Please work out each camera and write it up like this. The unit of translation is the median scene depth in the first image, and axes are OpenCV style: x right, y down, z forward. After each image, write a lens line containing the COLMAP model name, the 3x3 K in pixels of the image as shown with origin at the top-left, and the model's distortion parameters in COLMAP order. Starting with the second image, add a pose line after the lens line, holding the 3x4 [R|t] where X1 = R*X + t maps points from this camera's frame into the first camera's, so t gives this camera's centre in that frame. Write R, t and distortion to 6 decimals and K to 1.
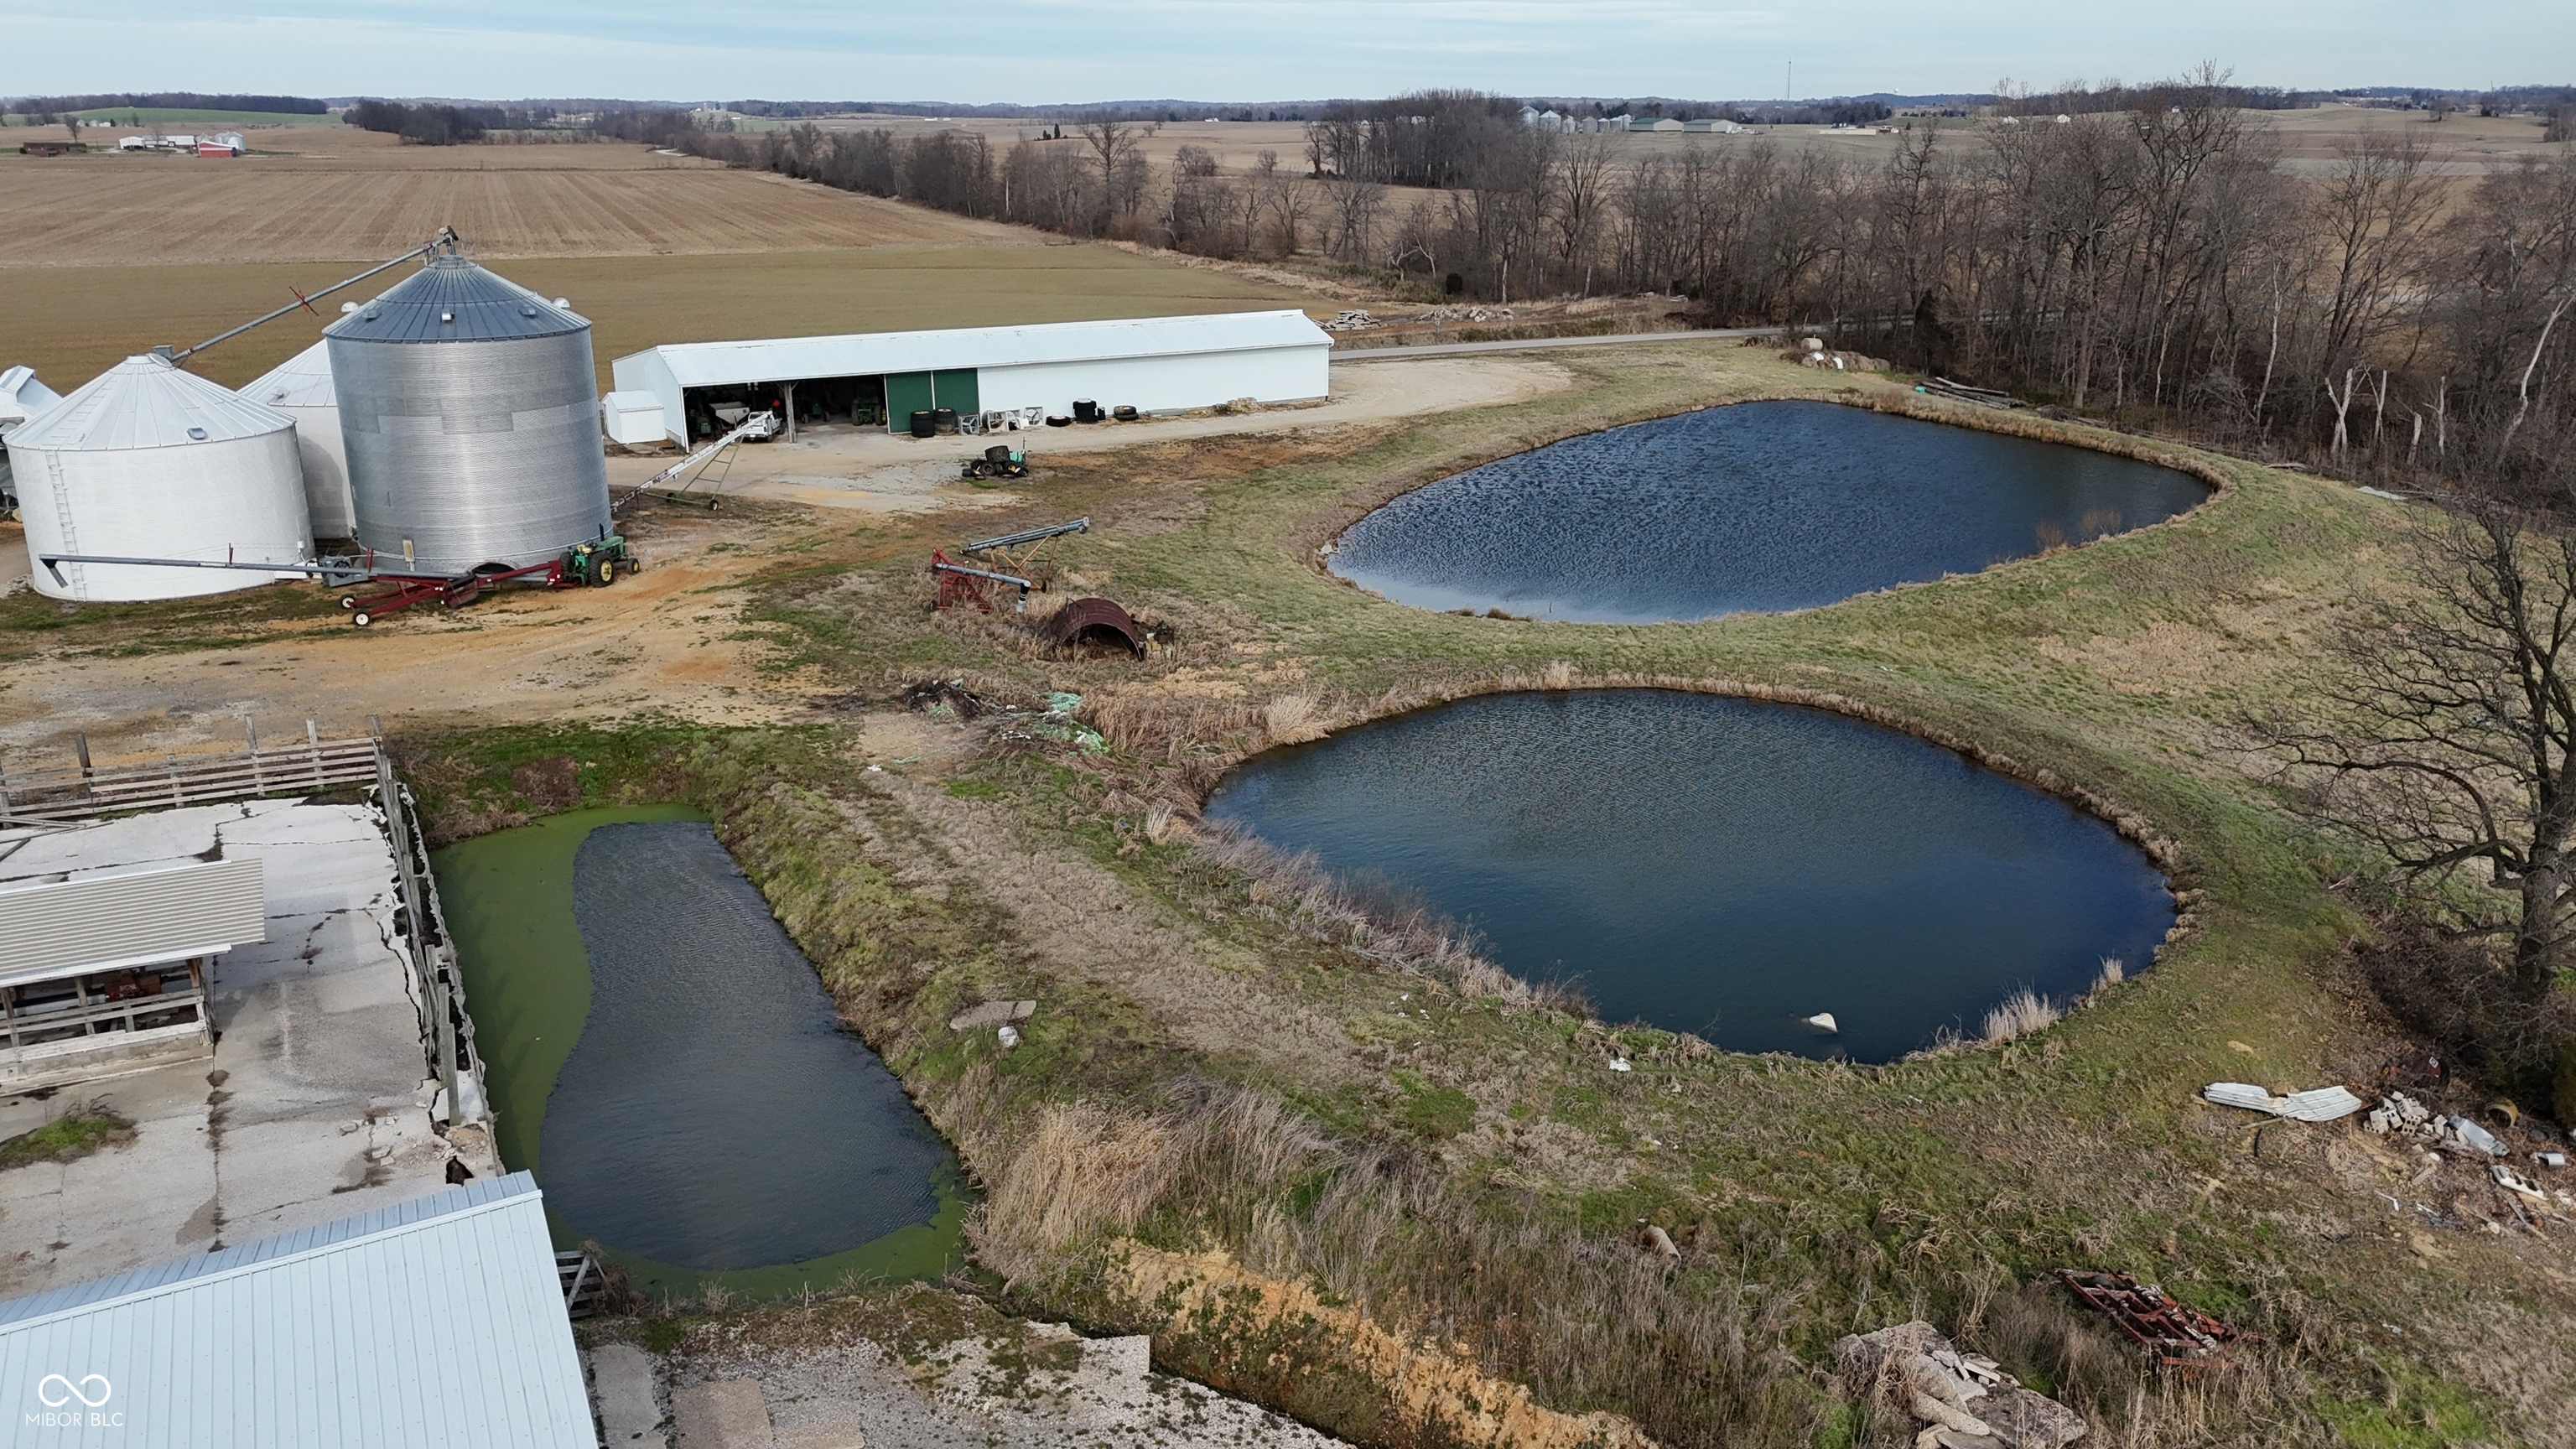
lens RADIAL K [[1914.7, 0, 1288.0], [0, 1914.7, 724.5], [0, 0, 1]] dist [0.107916, -0.118075]
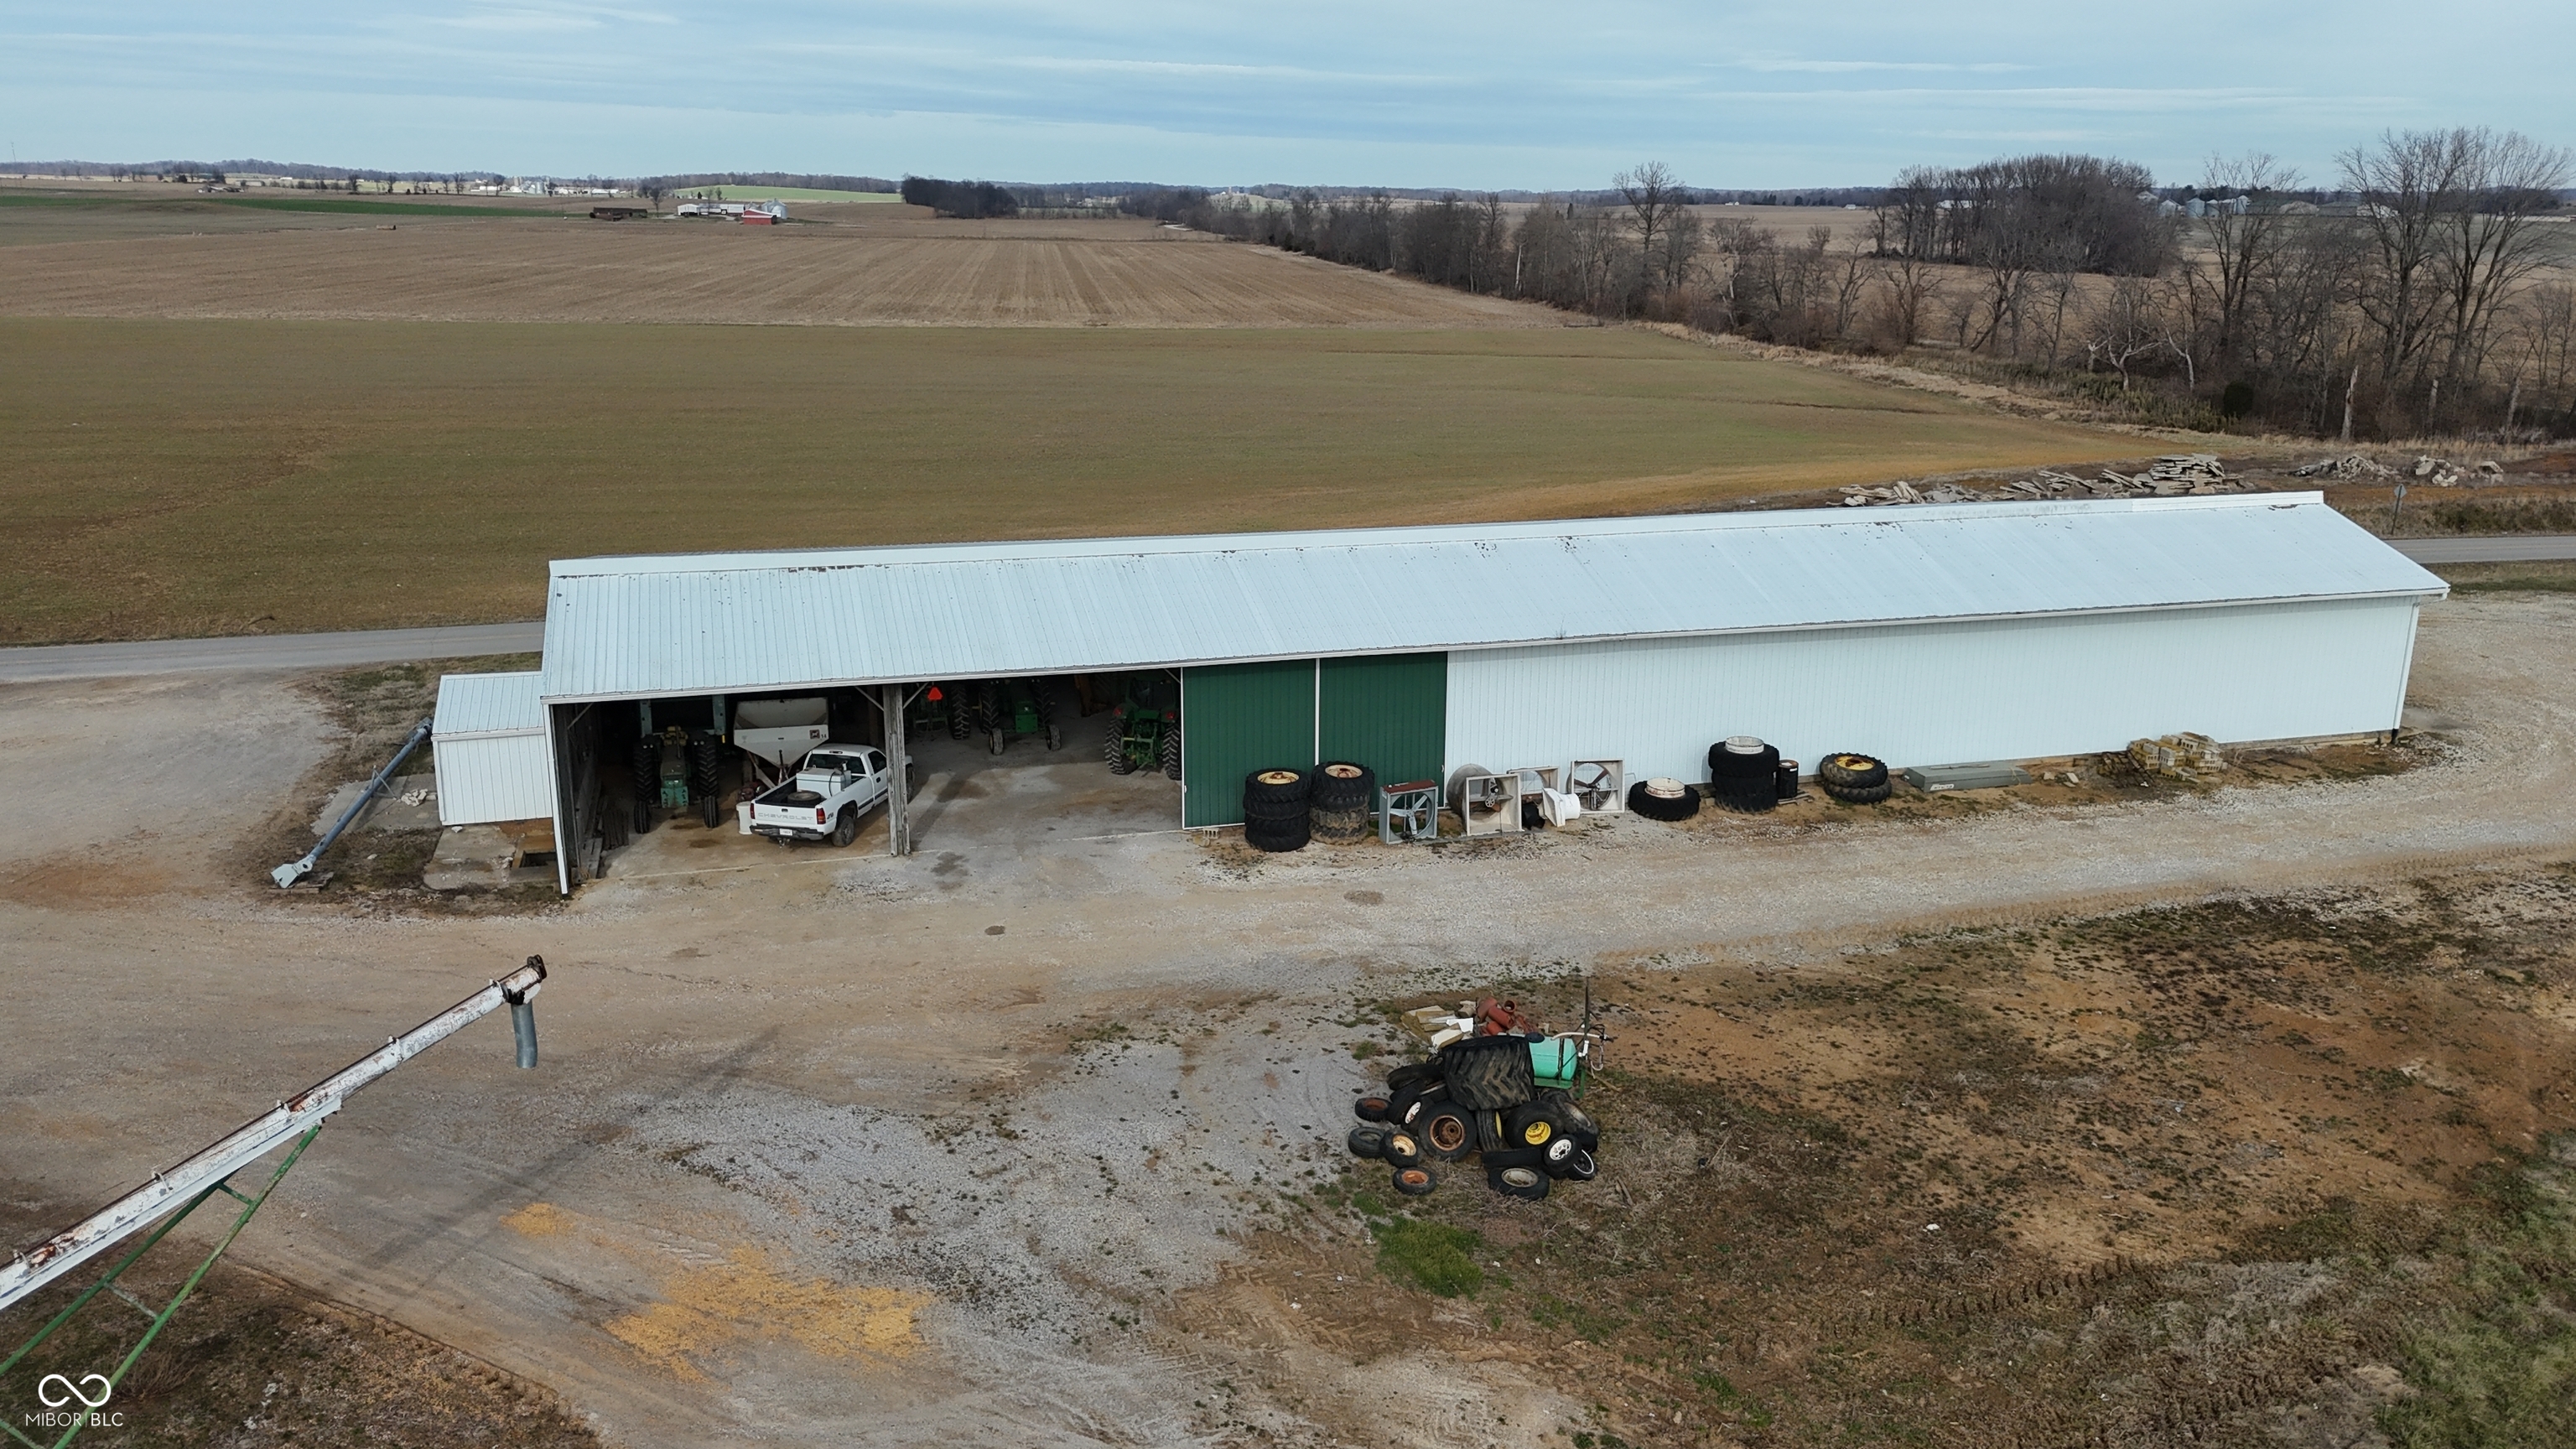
lens RADIAL K [[1914.7, 0, 1288.0], [0, 1914.7, 724.5], [0, 0, 1]] dist [0.107916, -0.118075]
pose [[0.968374, 0.079523, -0.236490, -0.037151], [-0.089259, 0.995534, -0.030736, -0.055218], [0.232990, 0.050873, 0.971148, 0.229552]]
